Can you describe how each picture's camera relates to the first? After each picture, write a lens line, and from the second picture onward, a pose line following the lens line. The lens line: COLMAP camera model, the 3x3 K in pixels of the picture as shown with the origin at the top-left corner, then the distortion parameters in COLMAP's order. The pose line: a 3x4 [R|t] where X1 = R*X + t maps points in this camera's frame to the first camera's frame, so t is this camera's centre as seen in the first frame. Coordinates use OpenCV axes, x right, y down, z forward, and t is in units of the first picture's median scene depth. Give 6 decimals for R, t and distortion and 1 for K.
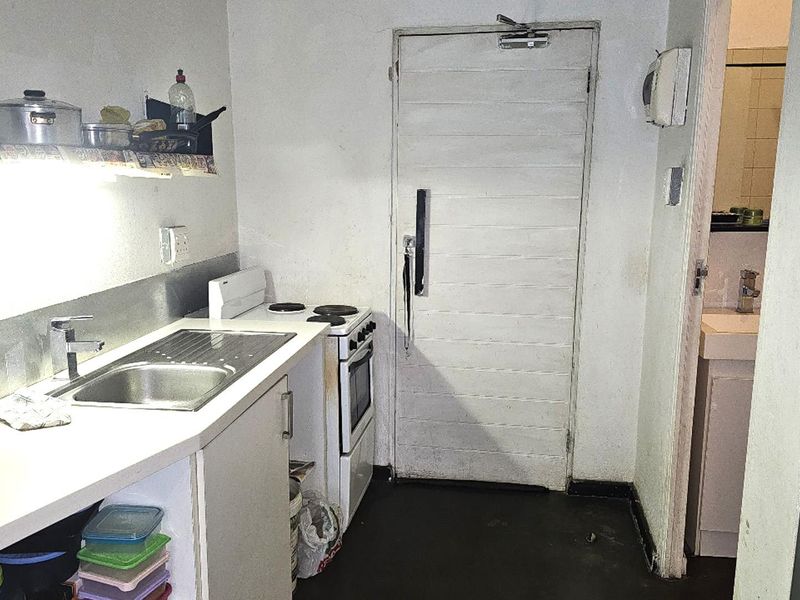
lens RADIAL K [[676.8, 0, 400.5], [0, 676.8, 304.5], [0, 0, 1]] dist [0.051792, 0.003874]
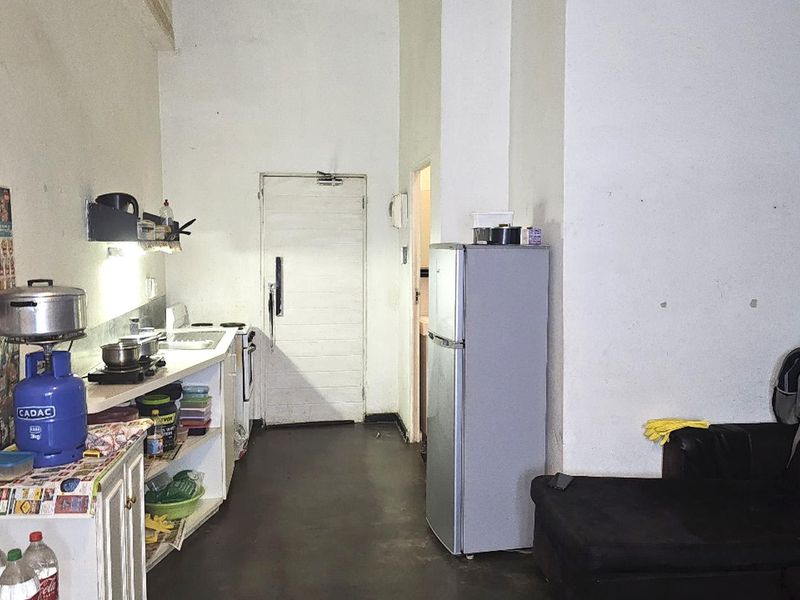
lens RADIAL K [[676.8, 0, 401.1], [0, 676.8, 299.8], [0, 0, 1]] dist [0.051792, 0.003874]
pose [[0.948675, -0.028085, 0.315004, -0.238832], [0.060422, 0.993797, -0.093366, 0.137540], [-0.310427, 0.107608, 0.944487, -0.832301]]
